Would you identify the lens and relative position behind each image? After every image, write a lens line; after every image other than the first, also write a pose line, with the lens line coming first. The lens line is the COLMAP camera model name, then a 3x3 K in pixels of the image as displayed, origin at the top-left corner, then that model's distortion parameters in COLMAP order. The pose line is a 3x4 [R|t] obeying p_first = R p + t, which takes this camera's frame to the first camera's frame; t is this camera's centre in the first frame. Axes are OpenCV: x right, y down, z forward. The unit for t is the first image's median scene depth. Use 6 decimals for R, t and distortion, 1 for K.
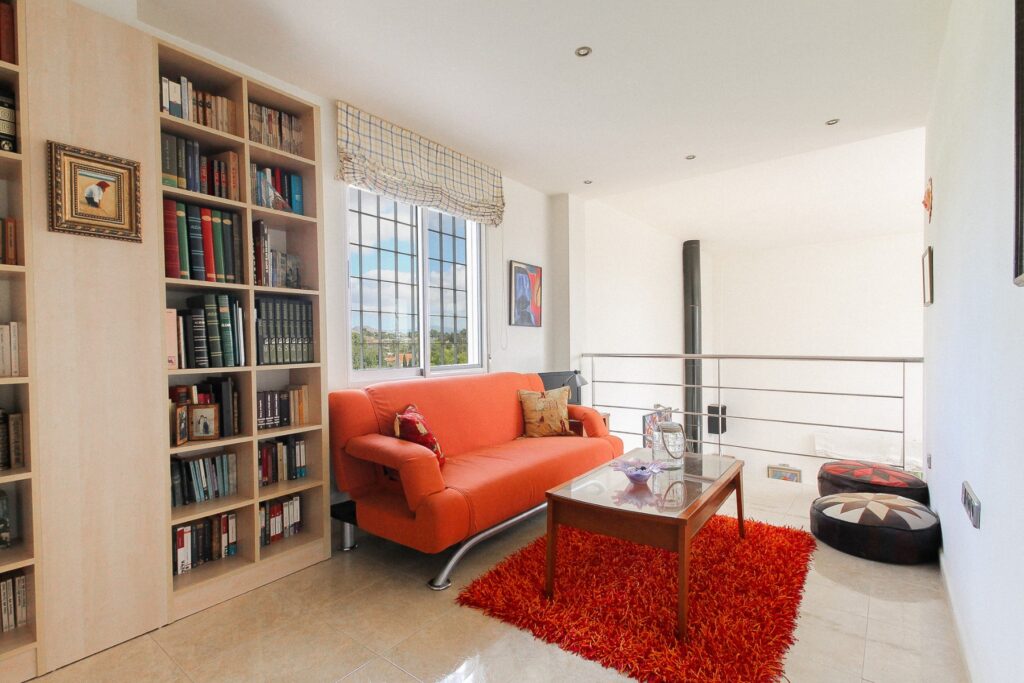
lens RADIAL K [[490.2, 0, 512.2], [0, 490.2, 340.2], [0, 0, 1]] dist [0.018628, -0.004205]
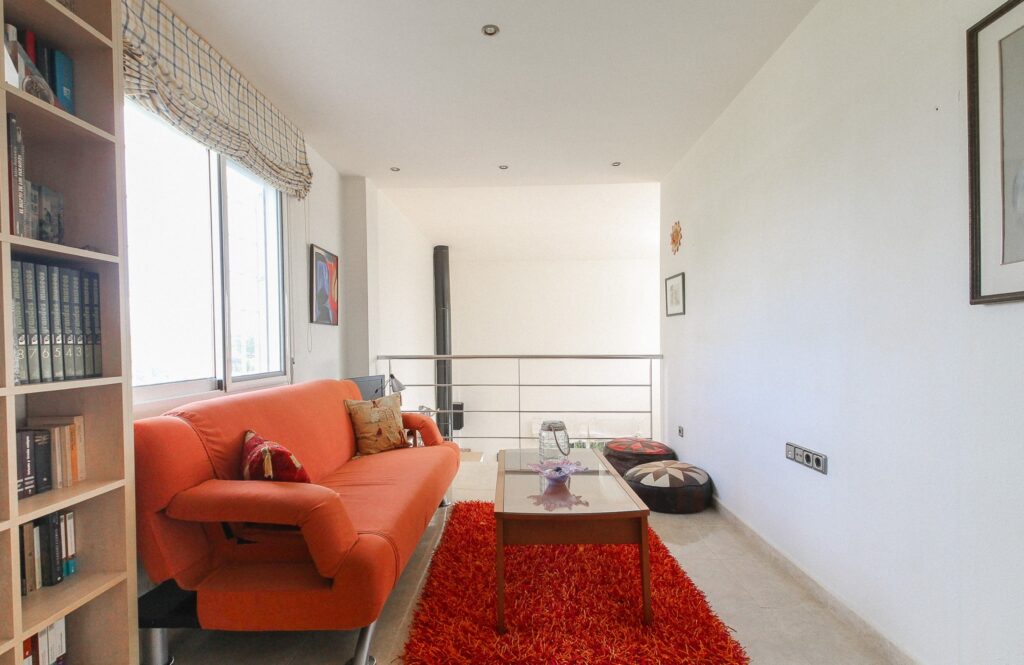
lens RADIAL K [[487.5, 0, 510.7], [0, 487.5, 340.0], [0, 0, 1]] dist [0.014977, -0.003734]
pose [[0.806353, 0.005312, 0.591410, -0.330483], [-0.003412, 0.999985, -0.004329, 0.002194], [-0.591424, 0.001472, 0.806359, 0.211088]]
